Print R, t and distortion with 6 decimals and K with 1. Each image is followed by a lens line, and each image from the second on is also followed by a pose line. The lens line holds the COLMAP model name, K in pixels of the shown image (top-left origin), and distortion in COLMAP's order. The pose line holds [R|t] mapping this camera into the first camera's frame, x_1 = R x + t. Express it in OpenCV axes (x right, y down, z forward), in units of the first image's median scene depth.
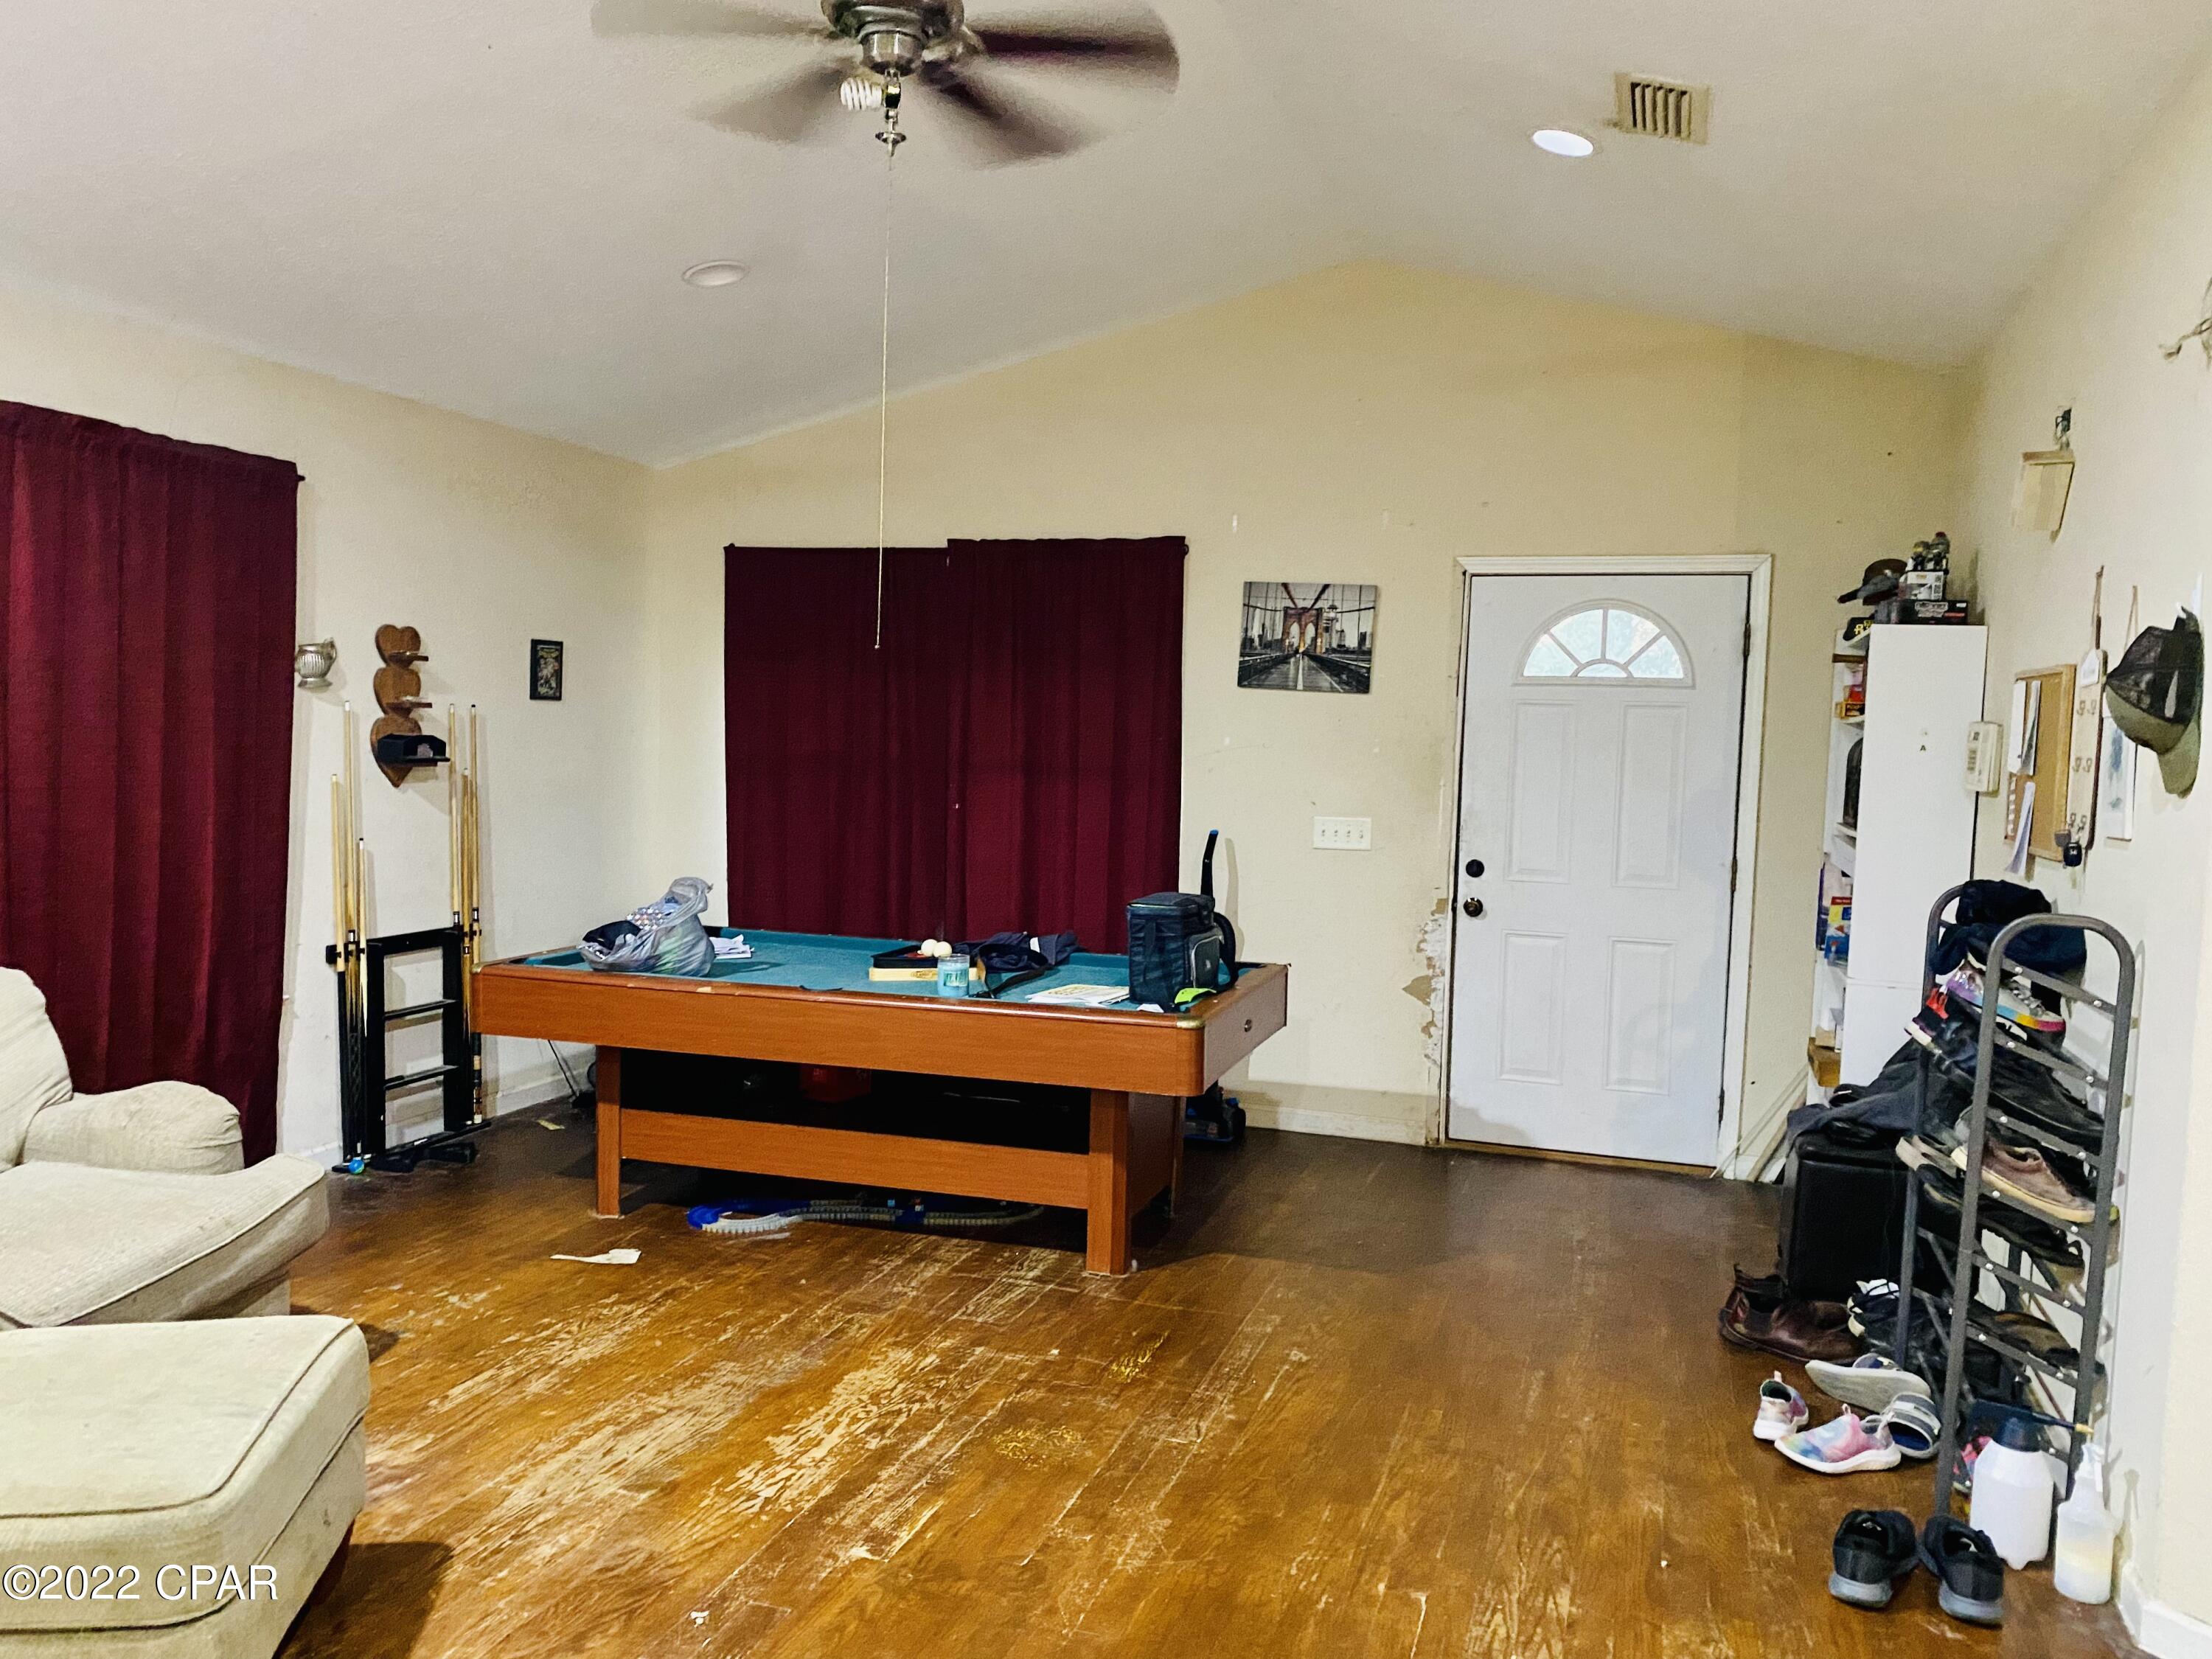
lens RADIAL K [[1679.9, 0, 1107.7], [0, 1679.9, 848.8], [0, 0, 1]] dist [0.056284, -0.076788]
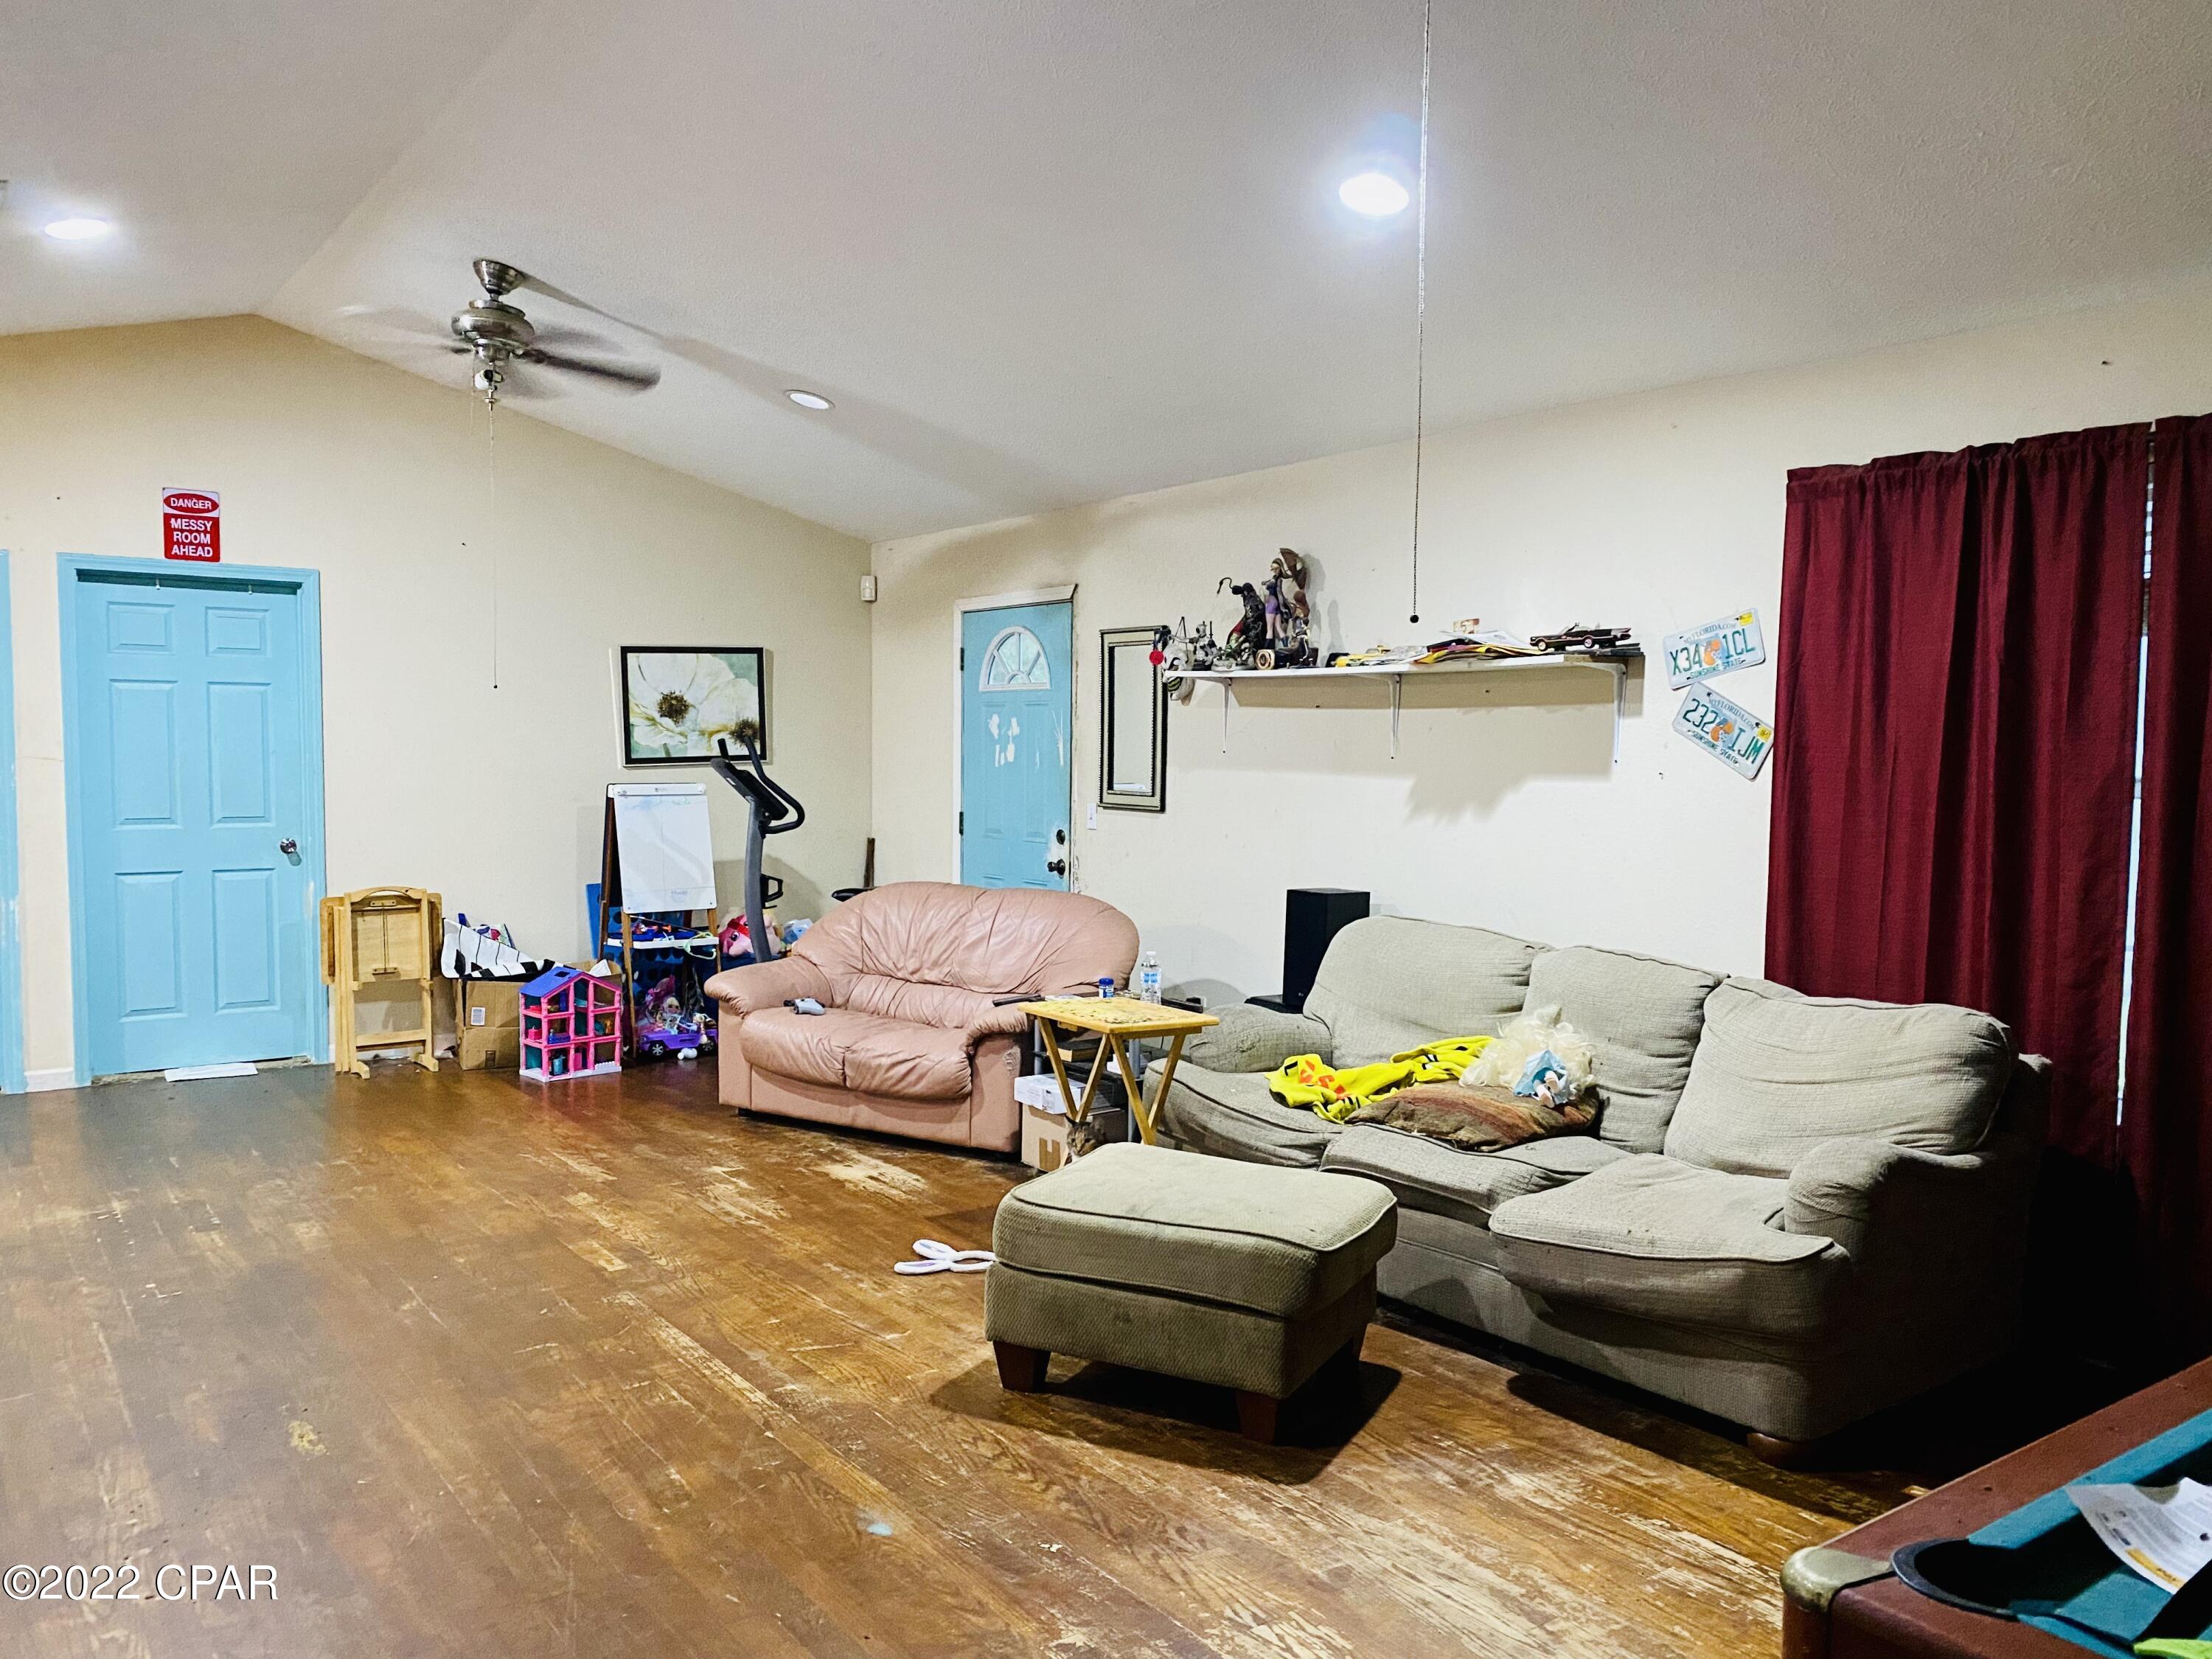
lens RADIAL K [[1679.9, 0, 1124.3], [0, 1679.9, 834.0], [0, 0, 1]] dist [0.056284, -0.076788]
pose [[-0.572627, 0.005723, -0.819796, 0.345798], [-0.089257, 0.993596, 0.069283, -0.046112], [0.814943, 0.112846, -0.568449, 0.890326]]
